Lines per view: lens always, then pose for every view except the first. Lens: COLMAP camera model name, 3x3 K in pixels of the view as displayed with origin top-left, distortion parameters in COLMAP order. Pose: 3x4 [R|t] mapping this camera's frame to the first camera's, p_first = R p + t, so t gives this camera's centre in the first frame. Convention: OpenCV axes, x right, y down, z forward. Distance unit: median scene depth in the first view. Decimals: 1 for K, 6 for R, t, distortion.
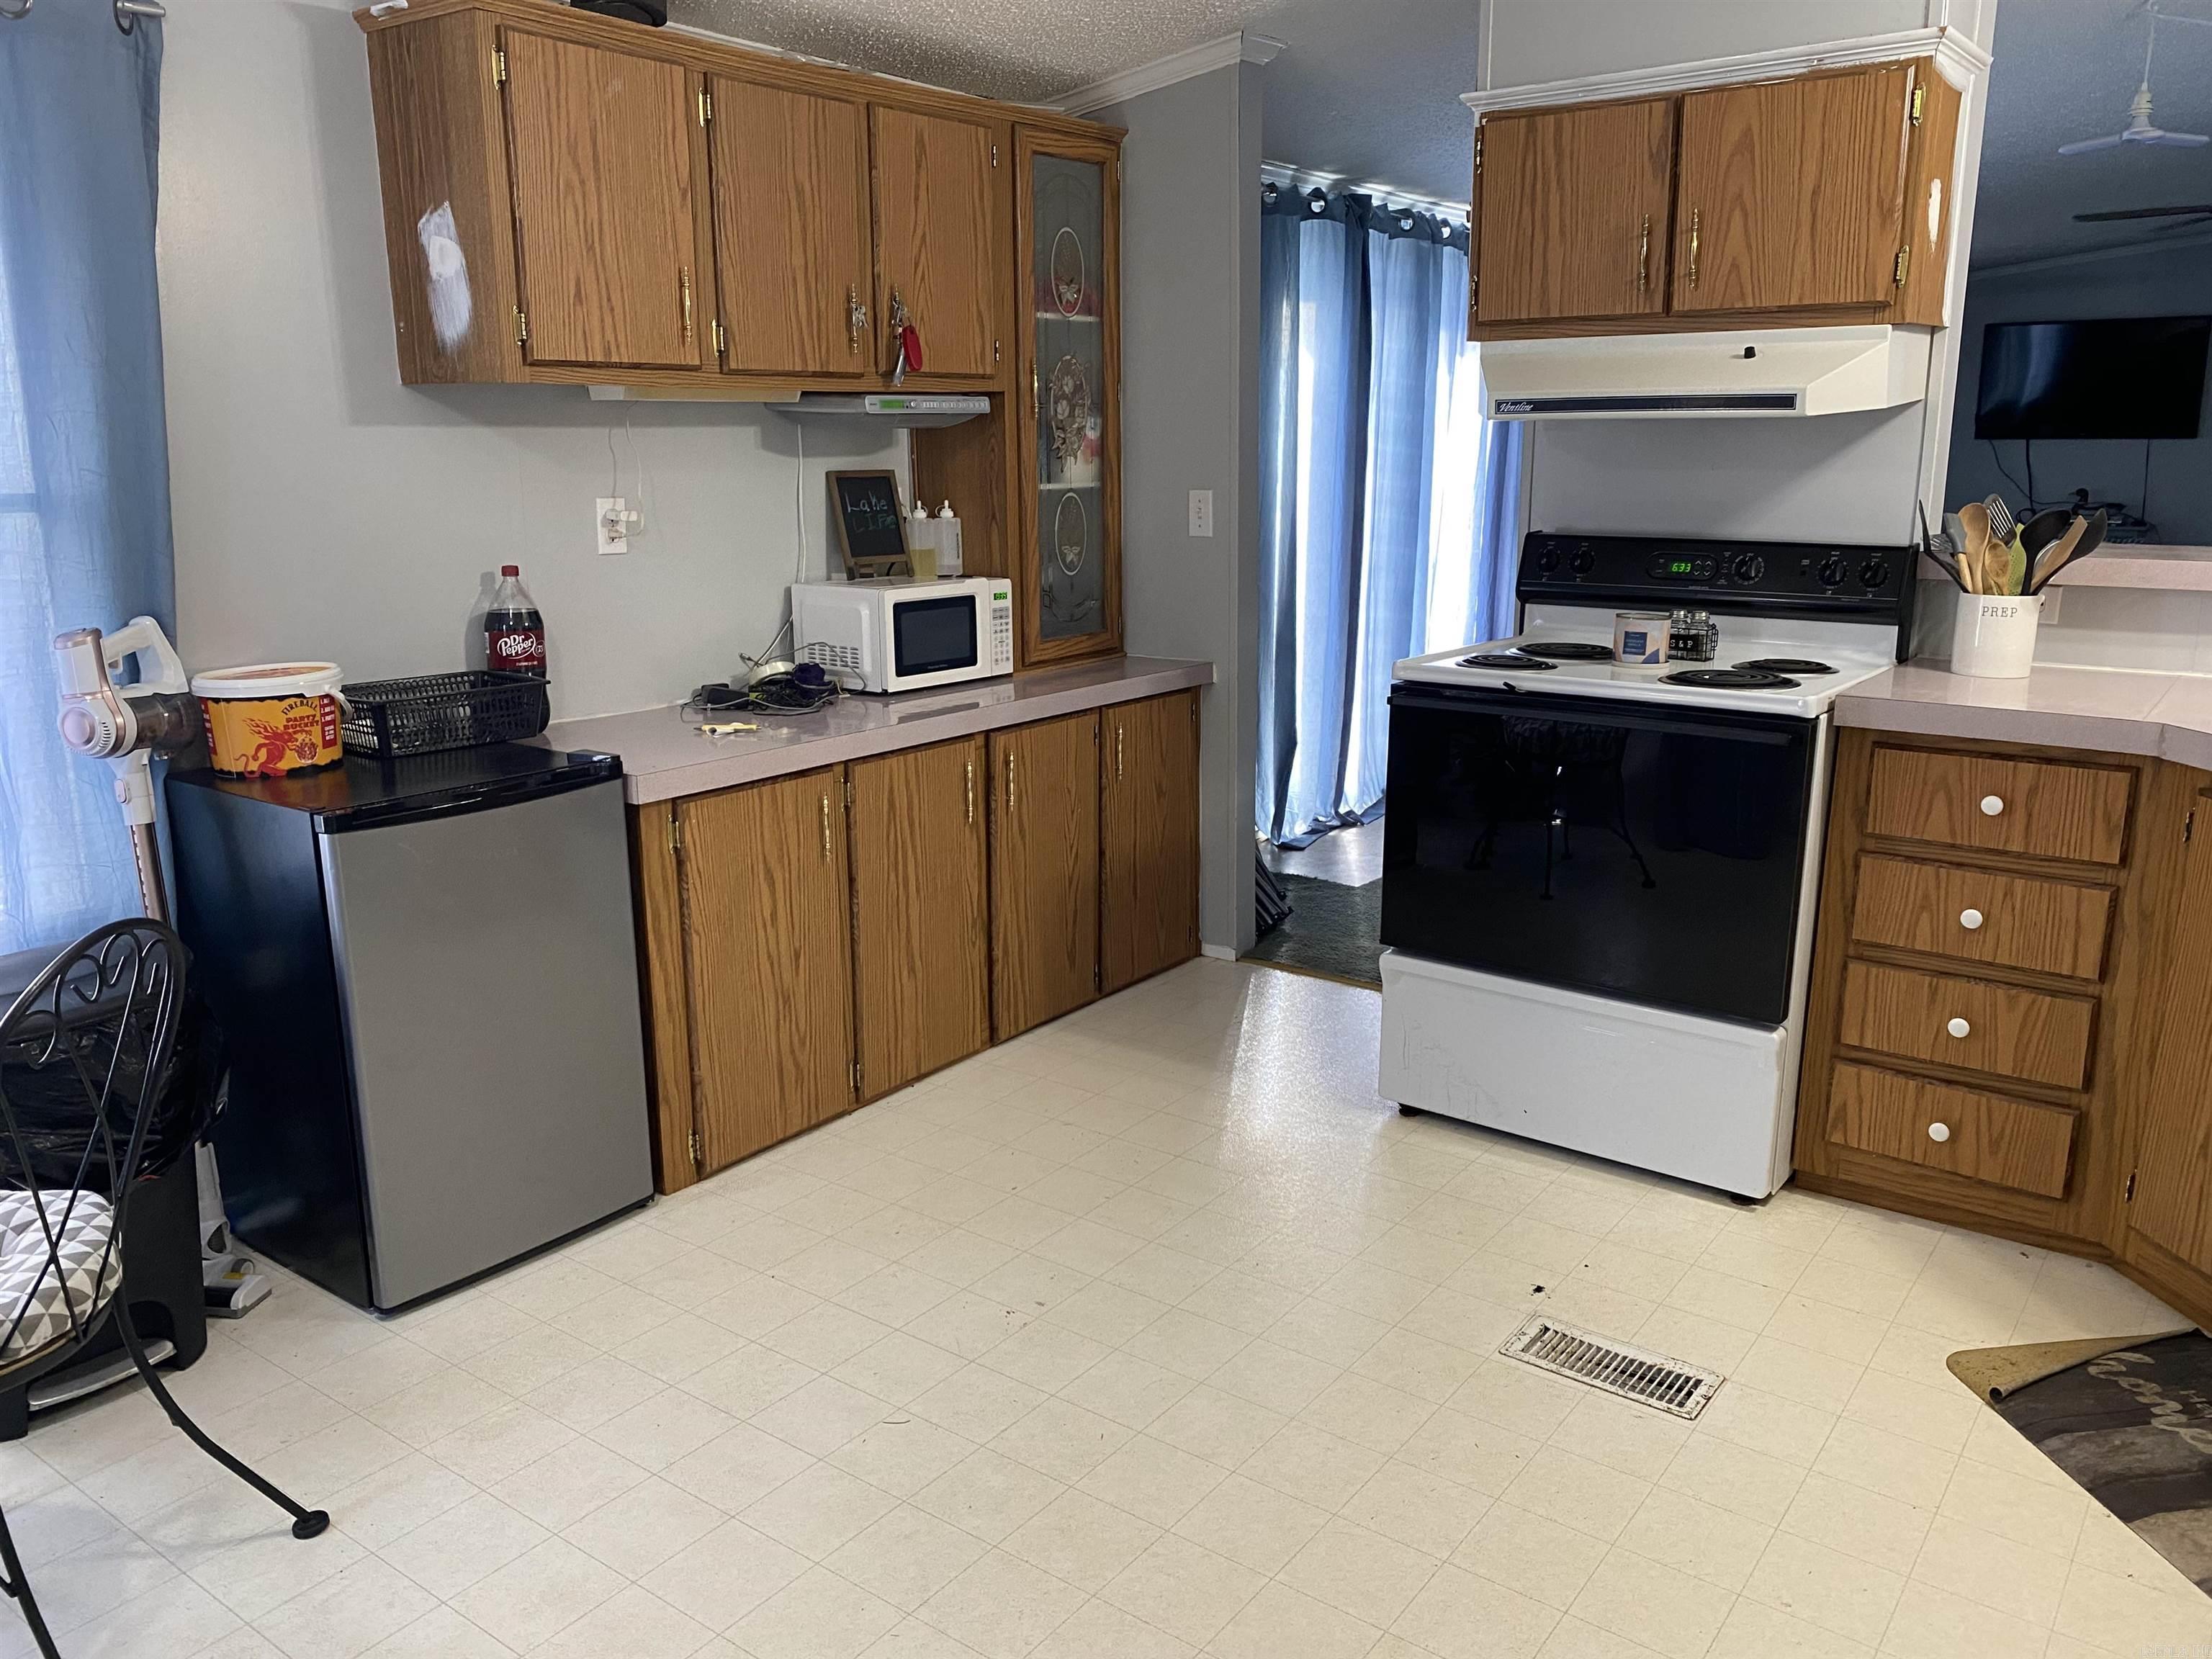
lens RADIAL K [[1683.3, 0, 1104.3], [0, 1683.3, 824.1], [0, 0, 1]] dist [0.030032, -0.022559]
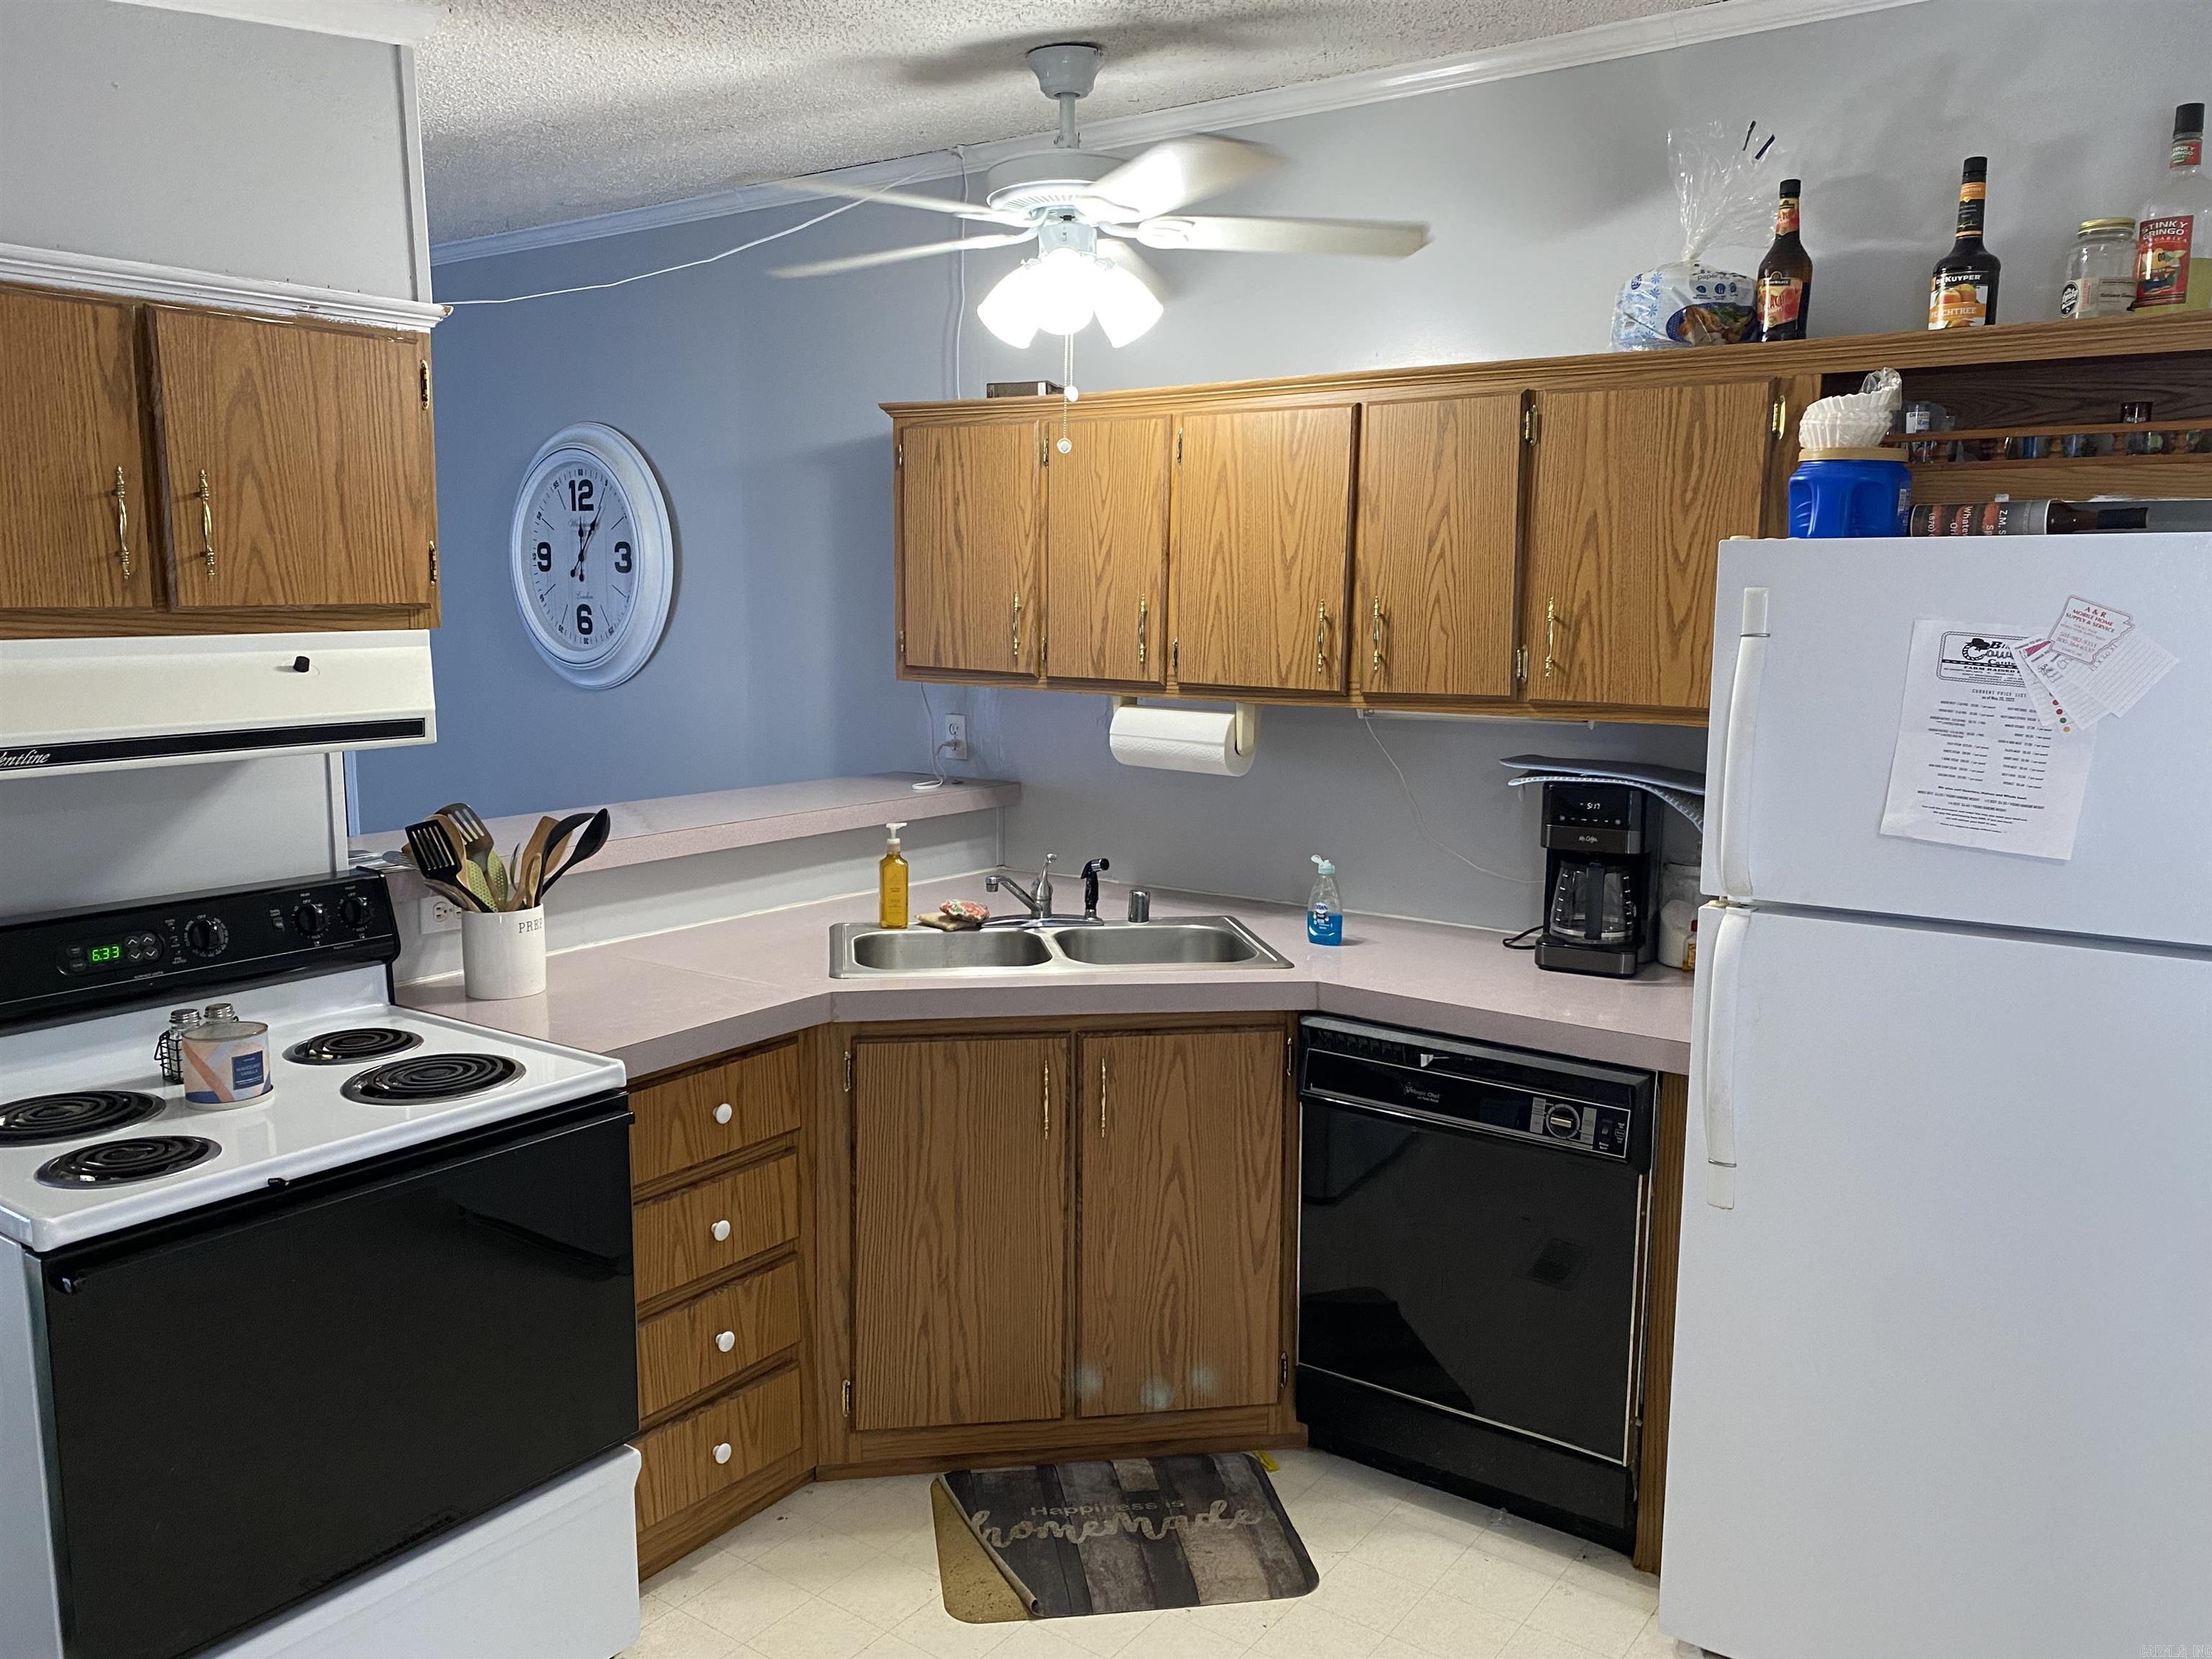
lens RADIAL K [[1683.3, 0, 1104.5], [0, 1683.3, 838.7], [0, 0, 1]] dist [0.030032, -0.022559]
pose [[-0.016481, -0.149876, 0.988567, -0.396002], [0.221478, 0.963594, 0.149782, -0.242720], [-0.975026, 0.221414, 0.017313, 0.668486]]
